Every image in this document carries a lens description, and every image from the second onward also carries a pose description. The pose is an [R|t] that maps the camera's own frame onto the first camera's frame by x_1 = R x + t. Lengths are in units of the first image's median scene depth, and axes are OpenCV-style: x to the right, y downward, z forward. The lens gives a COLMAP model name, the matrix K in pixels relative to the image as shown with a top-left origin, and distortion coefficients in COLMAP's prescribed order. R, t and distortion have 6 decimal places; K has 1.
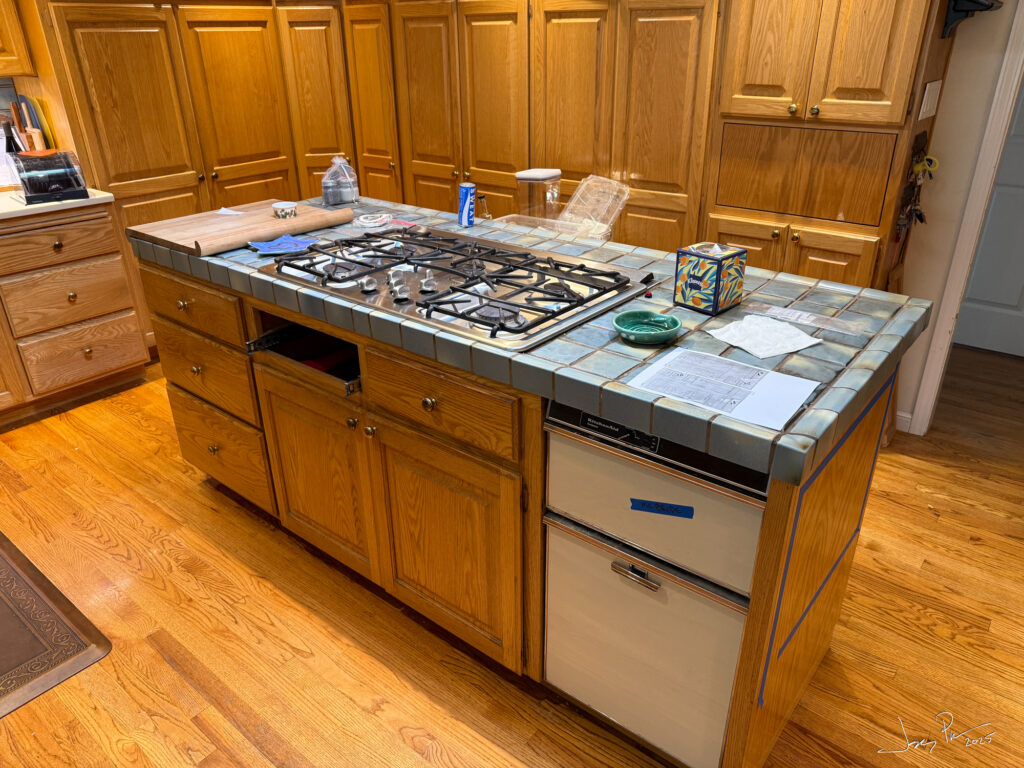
lens RADIAL K [[726.5, 0, 511.4], [0, 726.5, 381.6], [0, 0, 1]] dist [0.008857, 0.007883]
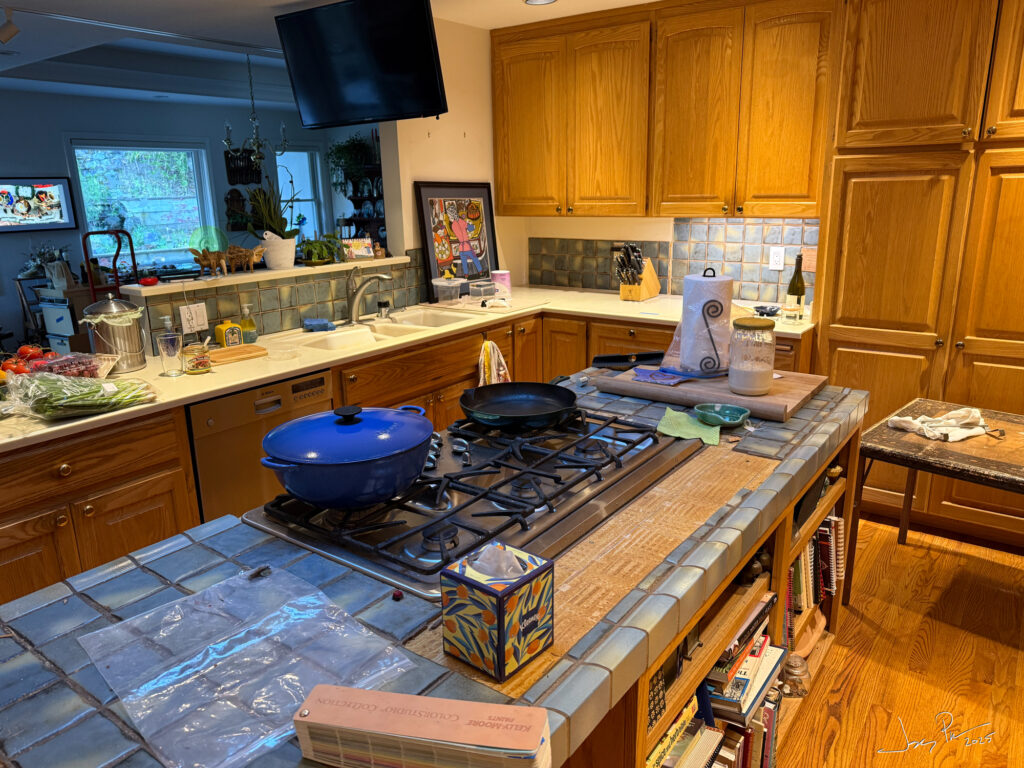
lens RADIAL K [[726.5, 0, 511.3], [0, 726.5, 383.1], [0, 0, 1]] dist [0.008857, 0.007883]
pose [[0.037763, 0.273850, -0.961031, 0.427016], [-0.419035, 0.877417, 0.233558, -0.265117], [0.907185, 0.393885, 0.147886, 0.521564]]
